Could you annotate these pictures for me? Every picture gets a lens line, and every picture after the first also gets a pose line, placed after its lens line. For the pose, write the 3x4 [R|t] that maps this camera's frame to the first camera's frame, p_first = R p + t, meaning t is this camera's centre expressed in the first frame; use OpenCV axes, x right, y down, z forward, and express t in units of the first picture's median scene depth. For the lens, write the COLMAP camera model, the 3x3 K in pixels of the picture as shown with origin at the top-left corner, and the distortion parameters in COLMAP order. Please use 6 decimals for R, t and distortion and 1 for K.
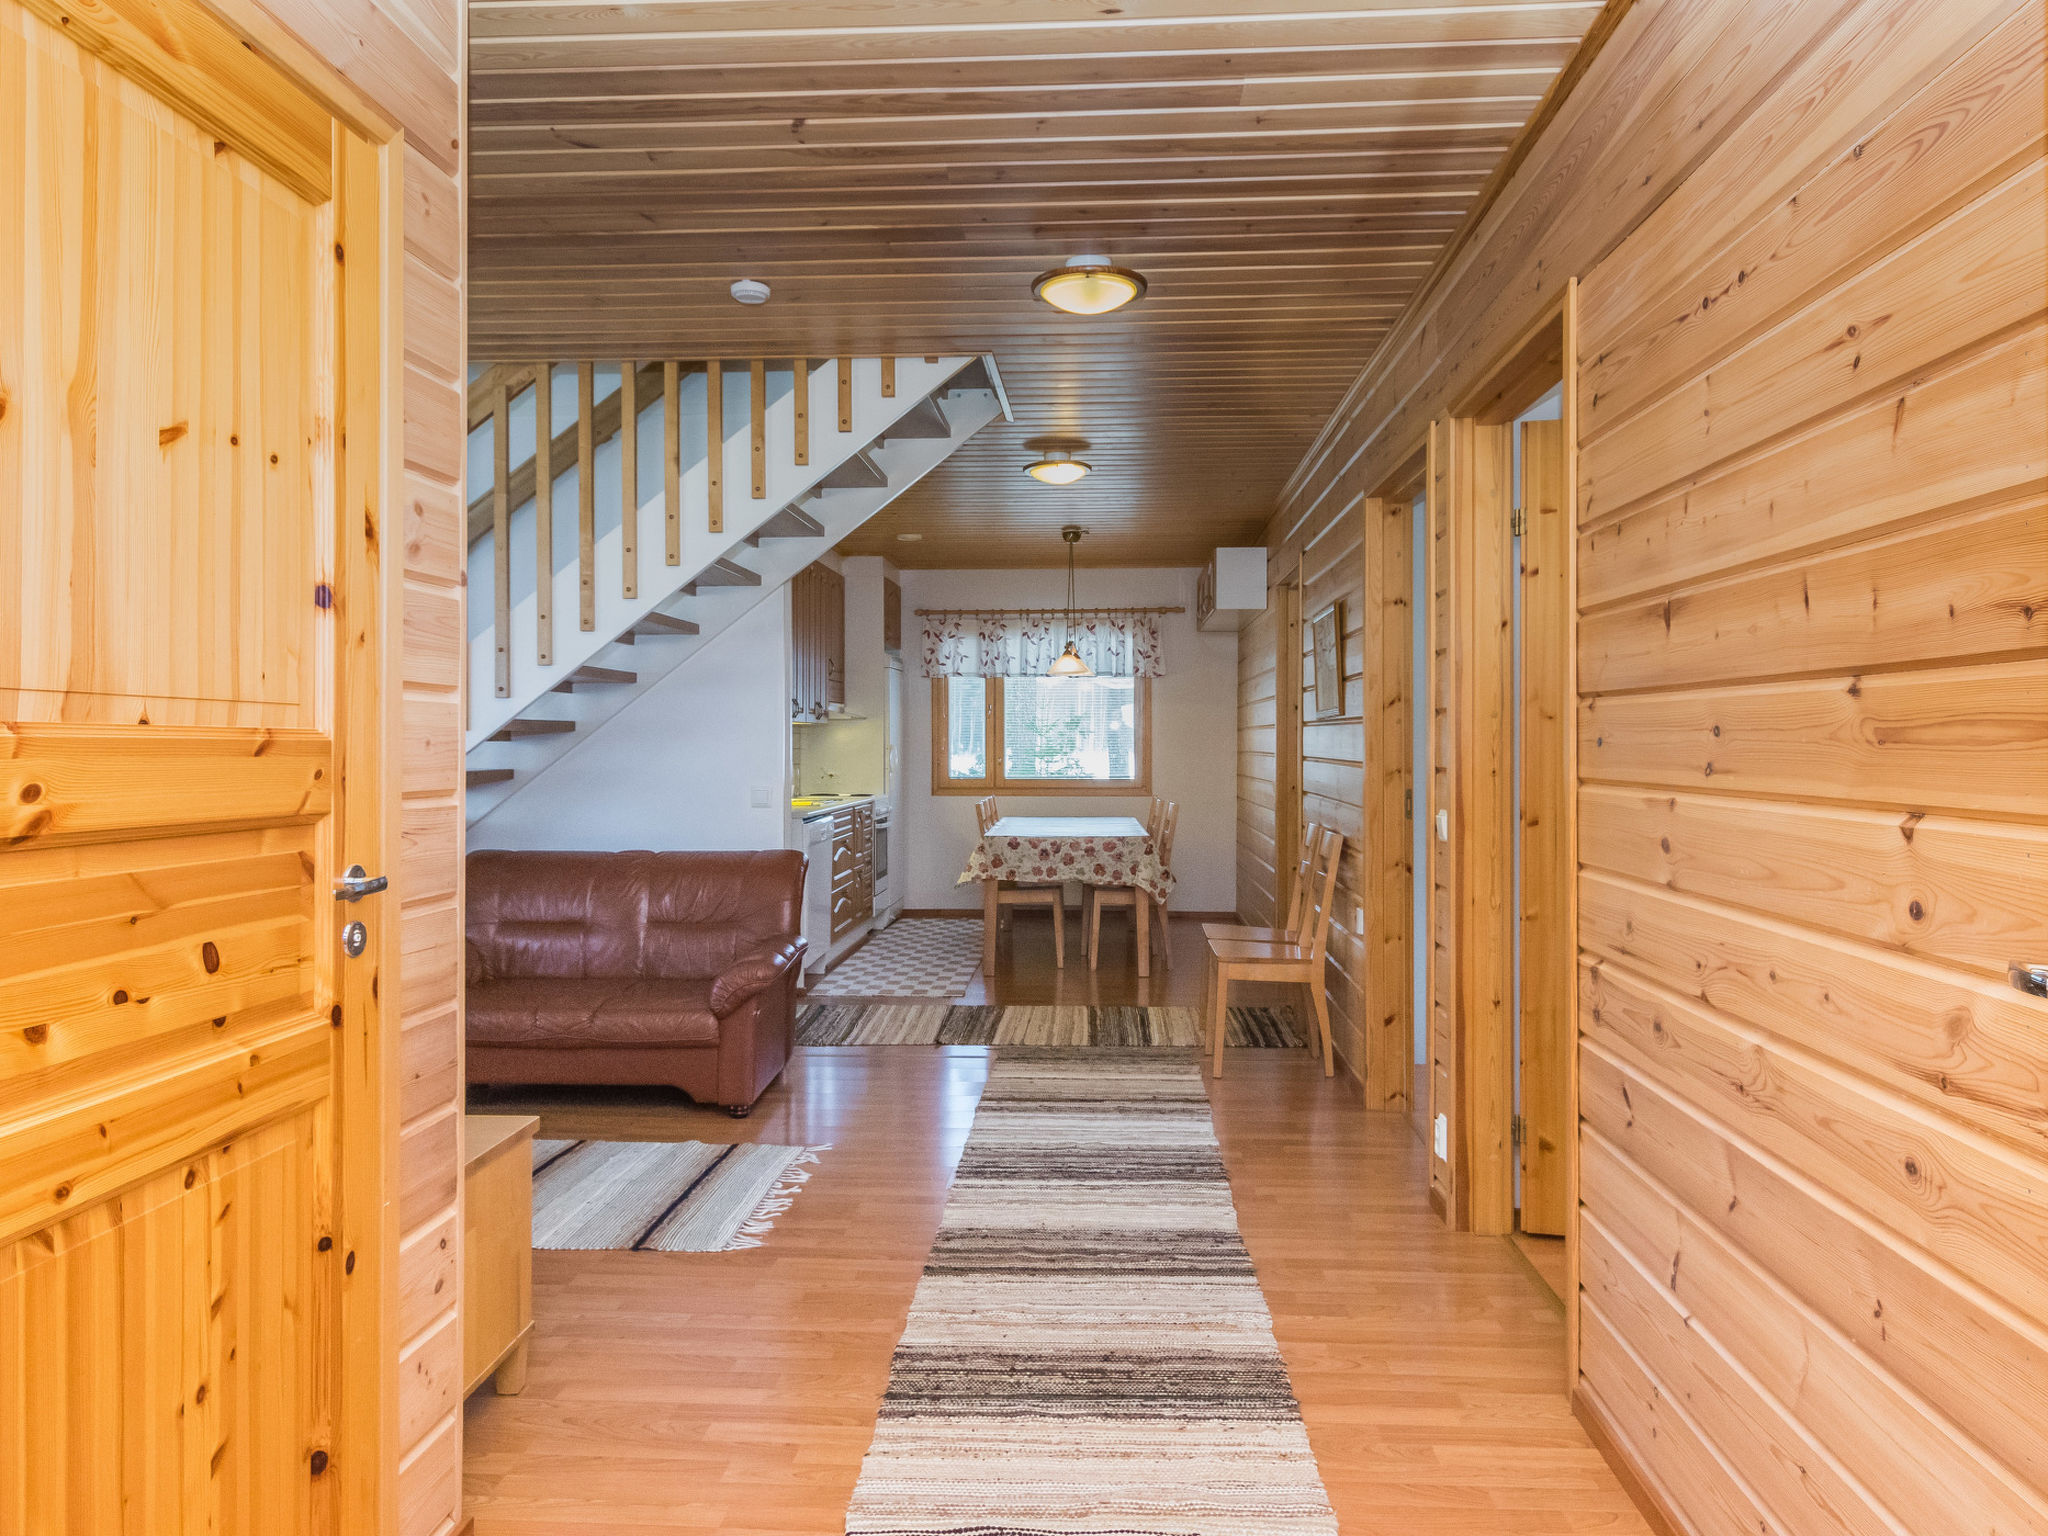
lens RADIAL K [[1371.3, 0, 1026.8], [0, 1371.3, 755.7], [0, 0, 1]] dist [0.003130, -0.001877]
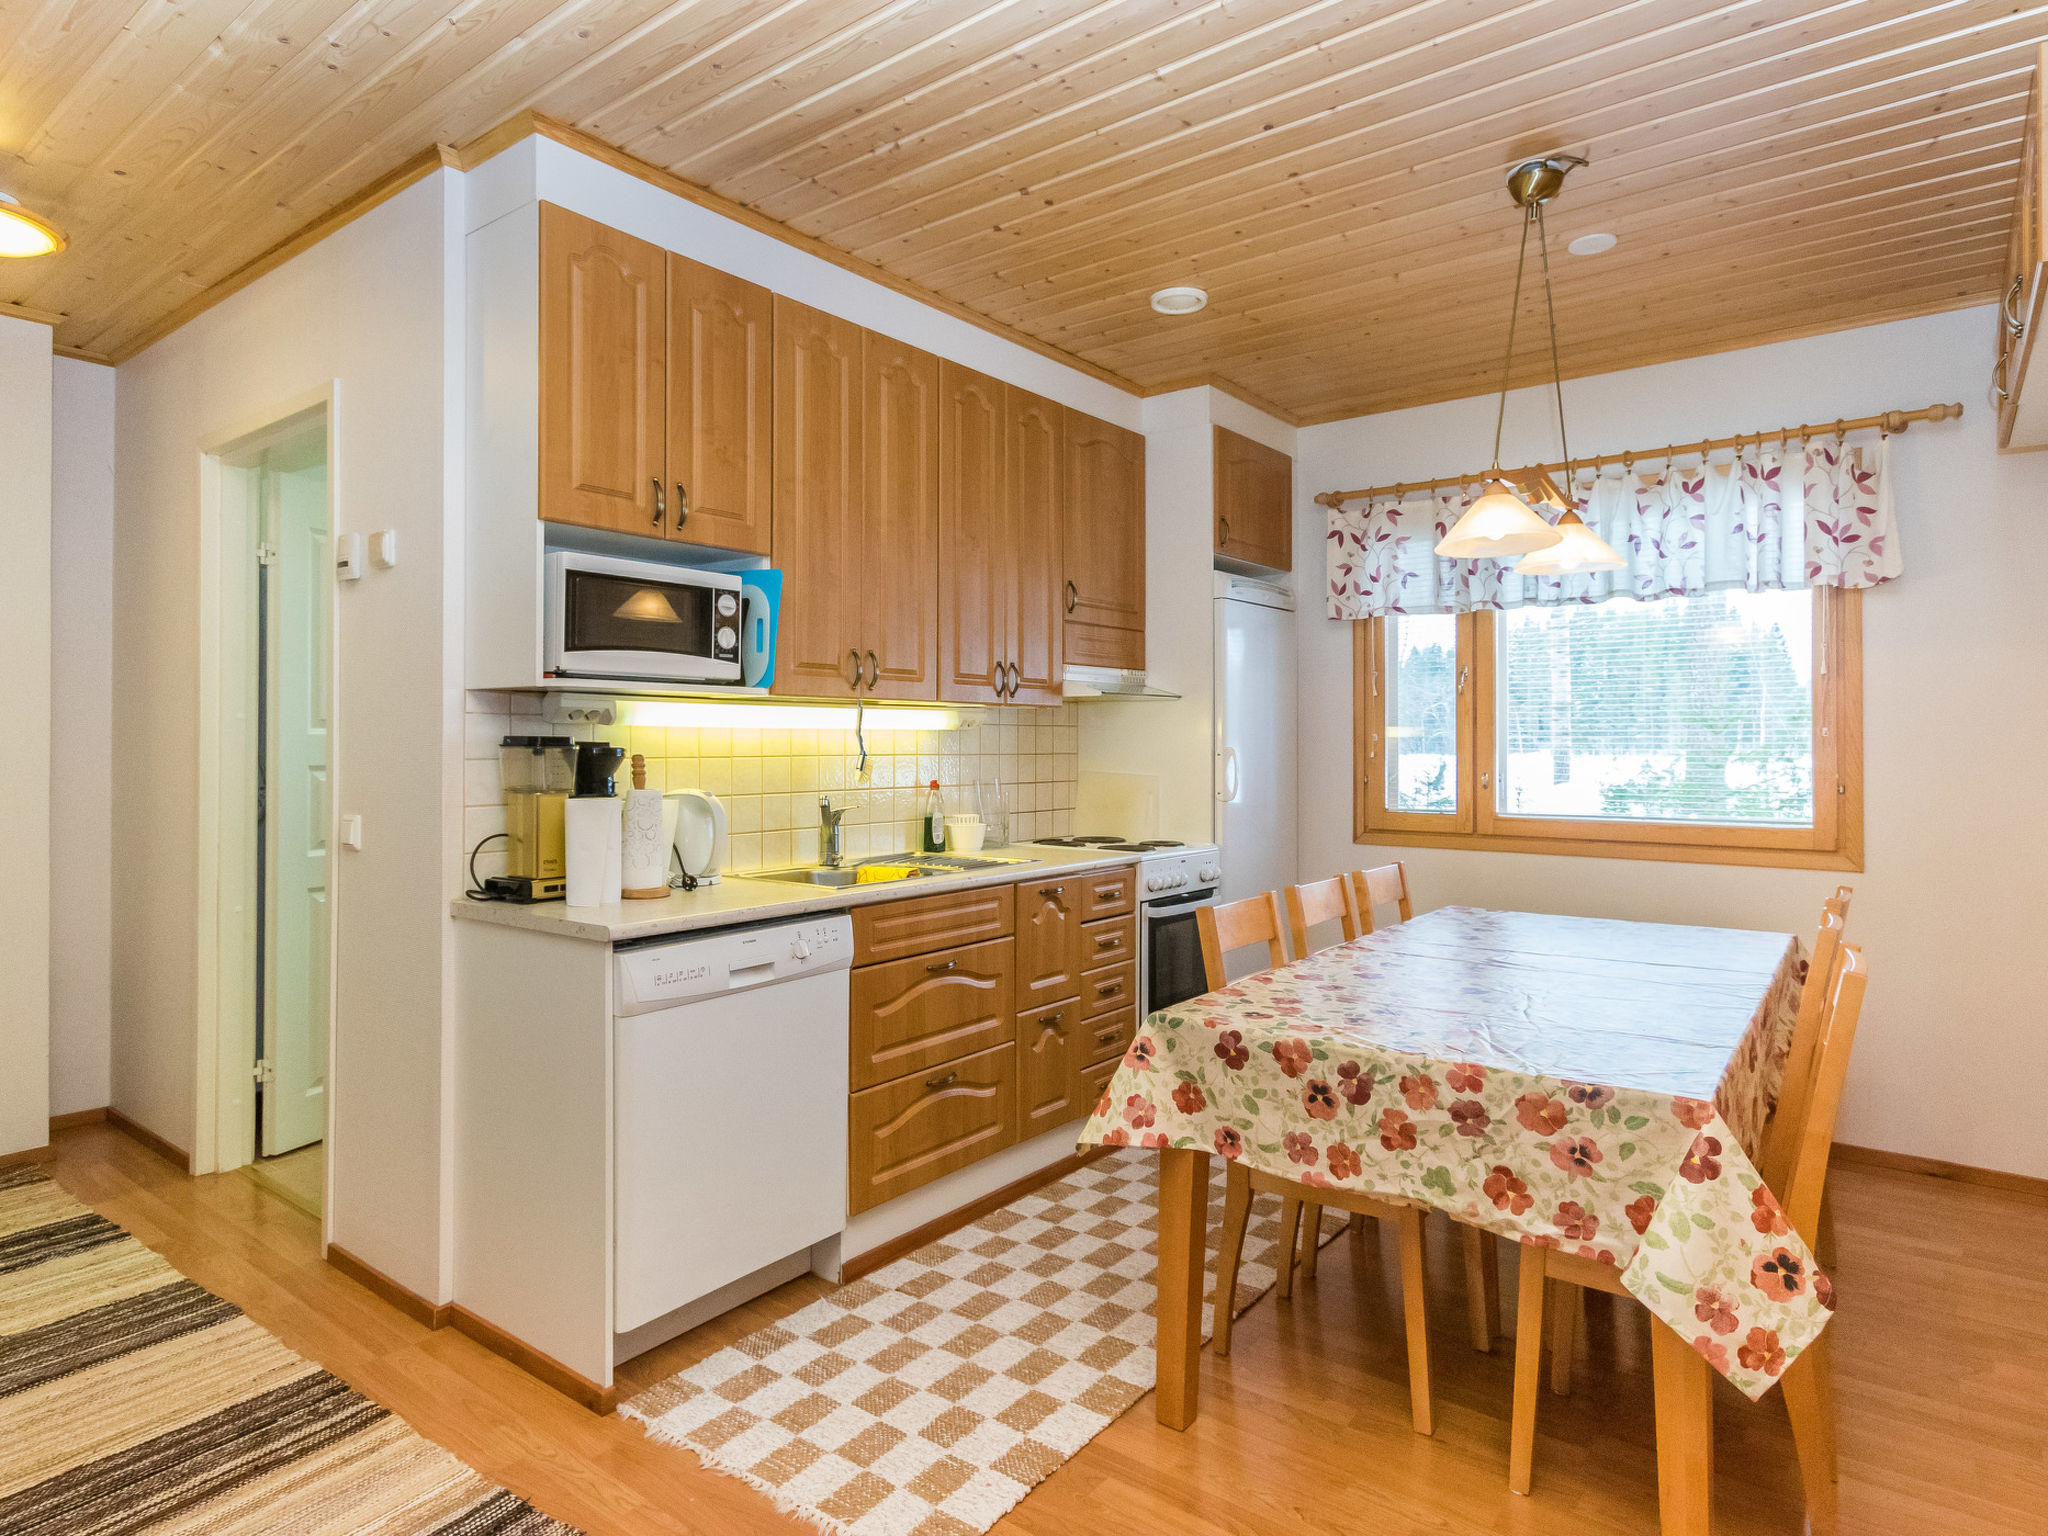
lens RADIAL K [[1172.5, 0, 1022.1], [0, 1172.5, 733.0], [0, 0, 1]] dist [0.007965, 0.000964]
pose [[0.825110, -0.005011, -0.564950, 0.108503], [-0.005578, 0.999840, -0.017016, -0.006864], [0.564944, 0.017192, 0.824950, 0.738315]]
